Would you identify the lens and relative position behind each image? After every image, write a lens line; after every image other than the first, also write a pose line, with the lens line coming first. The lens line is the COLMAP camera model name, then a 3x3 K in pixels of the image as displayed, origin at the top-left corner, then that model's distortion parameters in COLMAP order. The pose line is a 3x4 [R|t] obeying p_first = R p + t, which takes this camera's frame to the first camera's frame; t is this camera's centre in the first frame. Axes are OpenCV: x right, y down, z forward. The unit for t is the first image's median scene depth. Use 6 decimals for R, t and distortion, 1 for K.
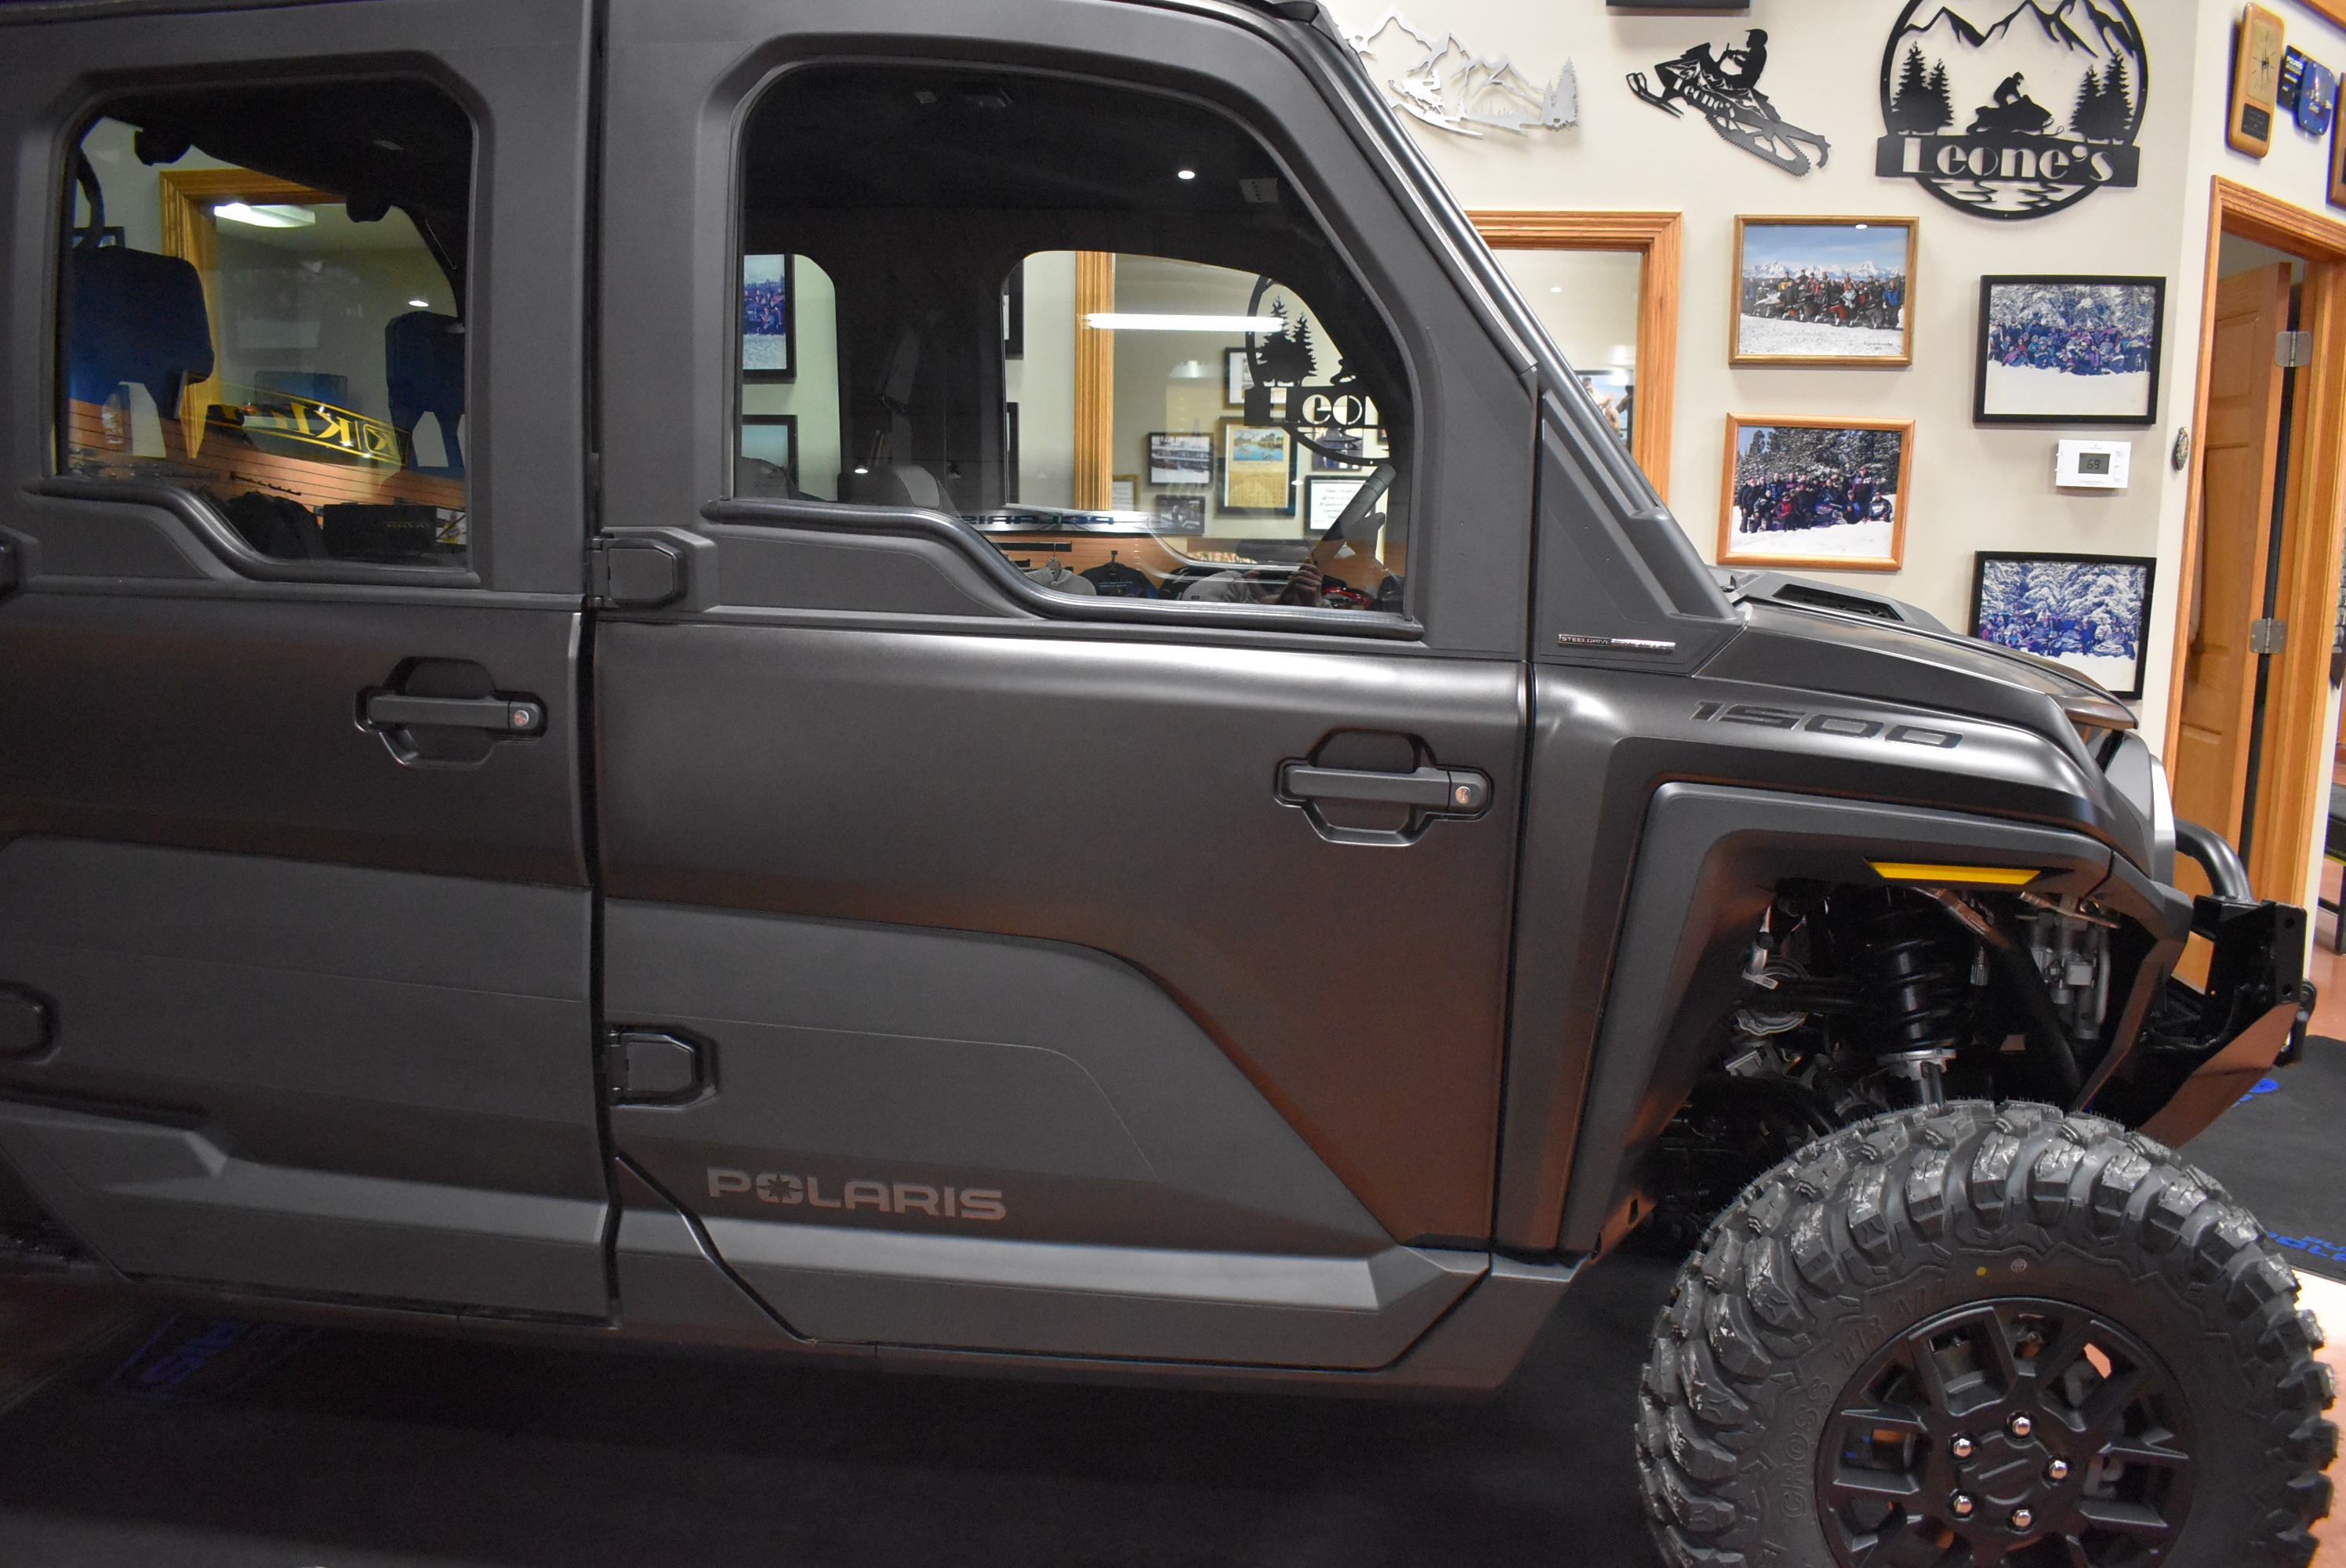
lens RADIAL K [[1815.4, 0, 1173.0], [0, 1815.4, 784.0], [0, 0, 1]] dist [-0.091789, -0.000129]
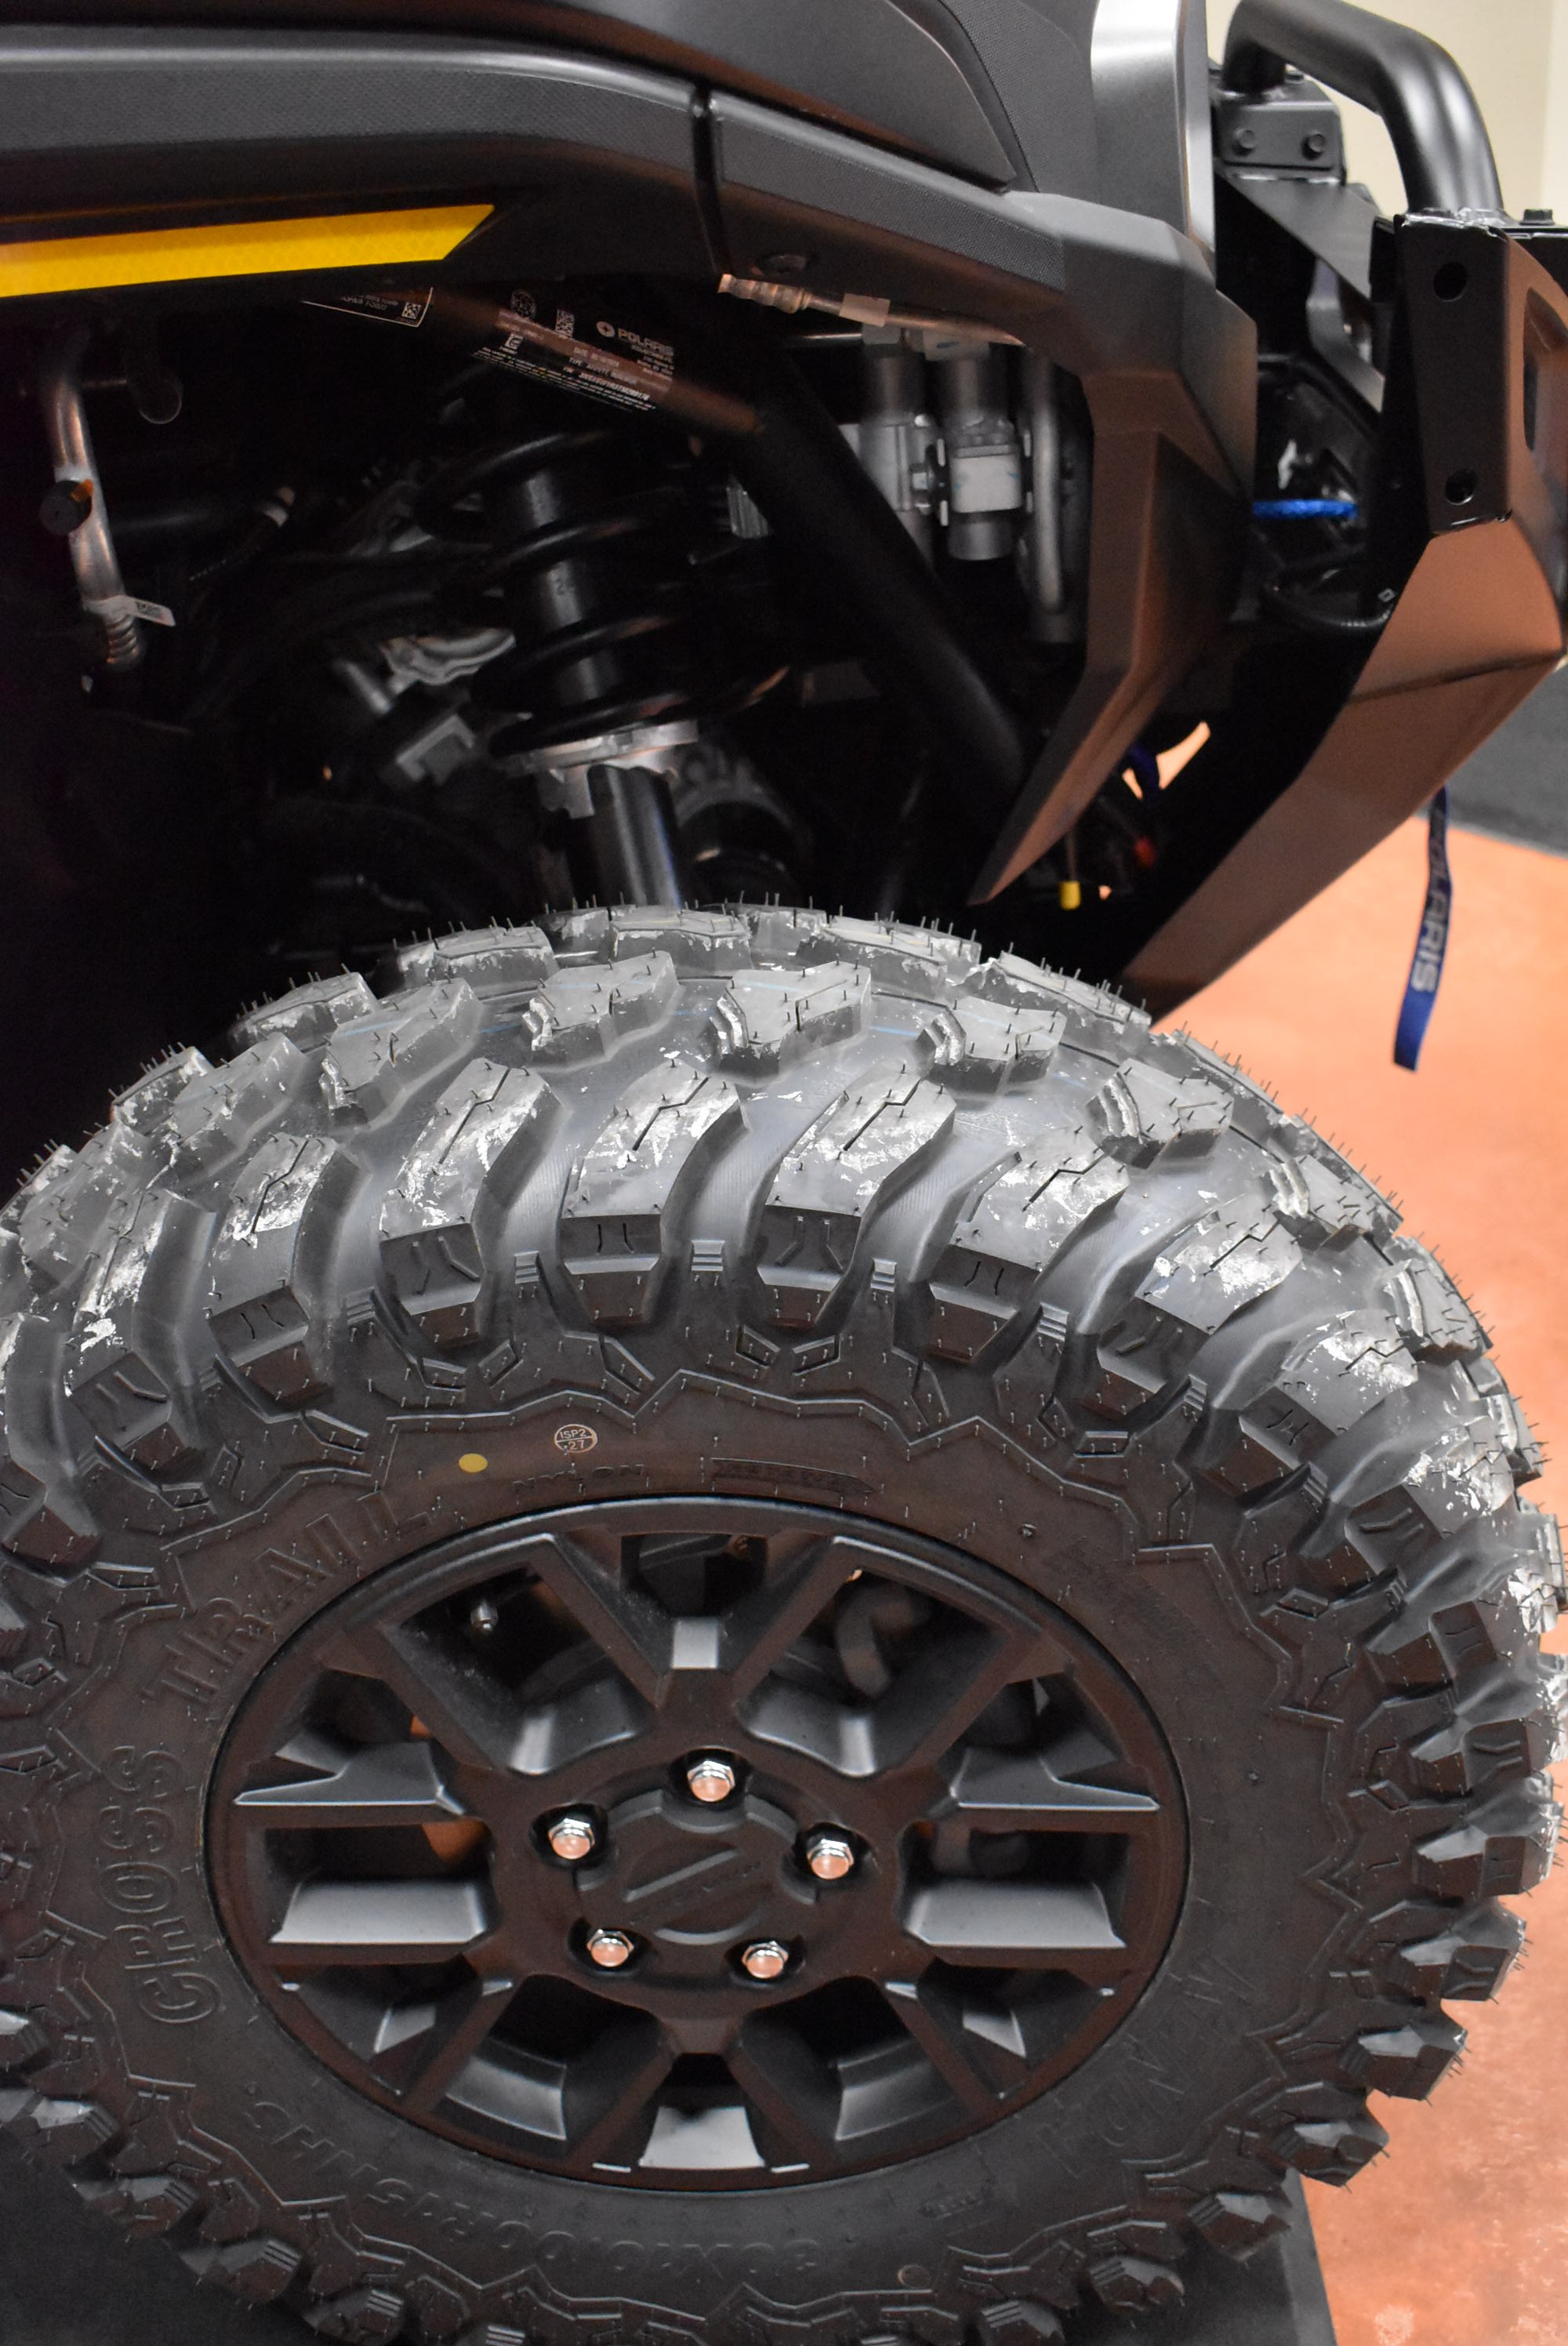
lens RADIAL K [[2345.0, 0, 790.4], [0, 2345.0, 1175.3], [0, 0, 1]] dist [-0.055929, -0.026588]
pose [[0.987451, -0.148517, 0.053702, 0.498945], [0.115652, 0.911587, 0.394504, 0.051028], [-0.107544, -0.383342, 0.917324, 0.591899]]
